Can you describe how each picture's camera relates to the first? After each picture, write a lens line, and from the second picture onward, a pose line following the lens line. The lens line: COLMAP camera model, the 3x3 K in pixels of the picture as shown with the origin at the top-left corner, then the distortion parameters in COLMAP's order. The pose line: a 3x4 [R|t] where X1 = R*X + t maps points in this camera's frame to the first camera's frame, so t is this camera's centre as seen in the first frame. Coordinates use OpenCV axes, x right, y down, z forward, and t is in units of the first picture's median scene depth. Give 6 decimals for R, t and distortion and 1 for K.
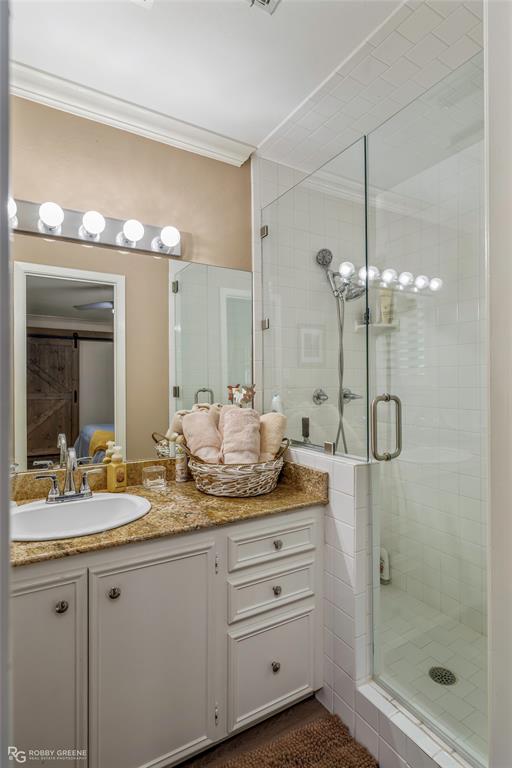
lens RADIAL K [[378.0, 0, 254.2], [0, 378.0, 384.2], [0, 0, 1]] dist [0.003017, -0.000475]
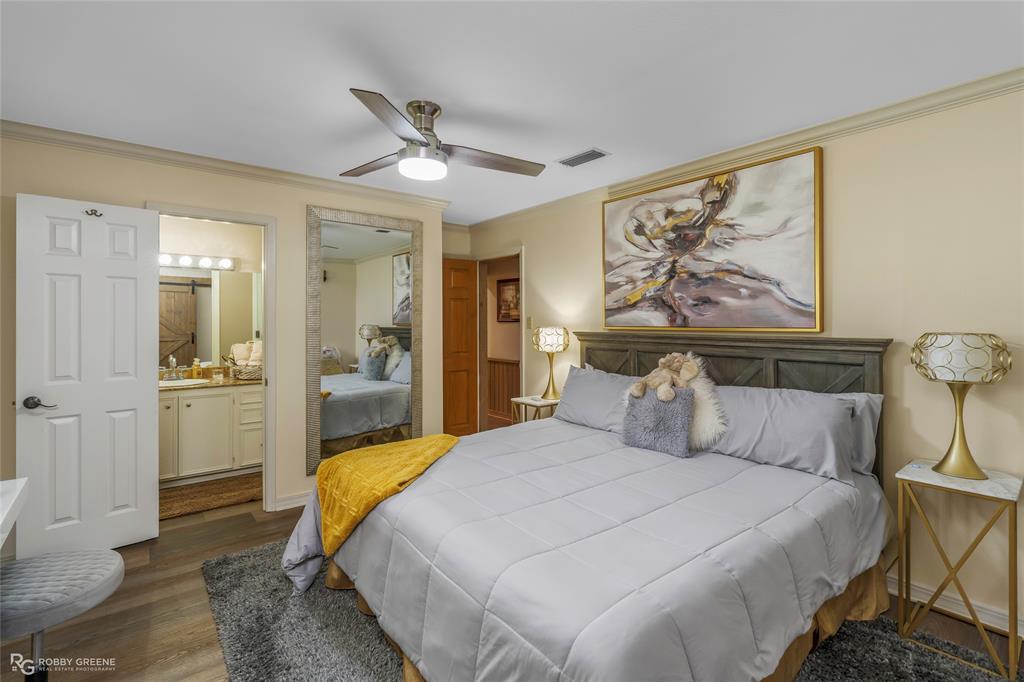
lens RADIAL K [[471.5, 0, 522.1], [0, 471.5, 322.3], [0, 0, 1]] dist [-0.000849, -0.000333]
pose [[0.989399, -0.000480, 0.145222, 1.068348], [0.000556, 1.000000, -0.000477, -0.048873], [-0.145221, 0.000552, 0.989399, -1.922353]]
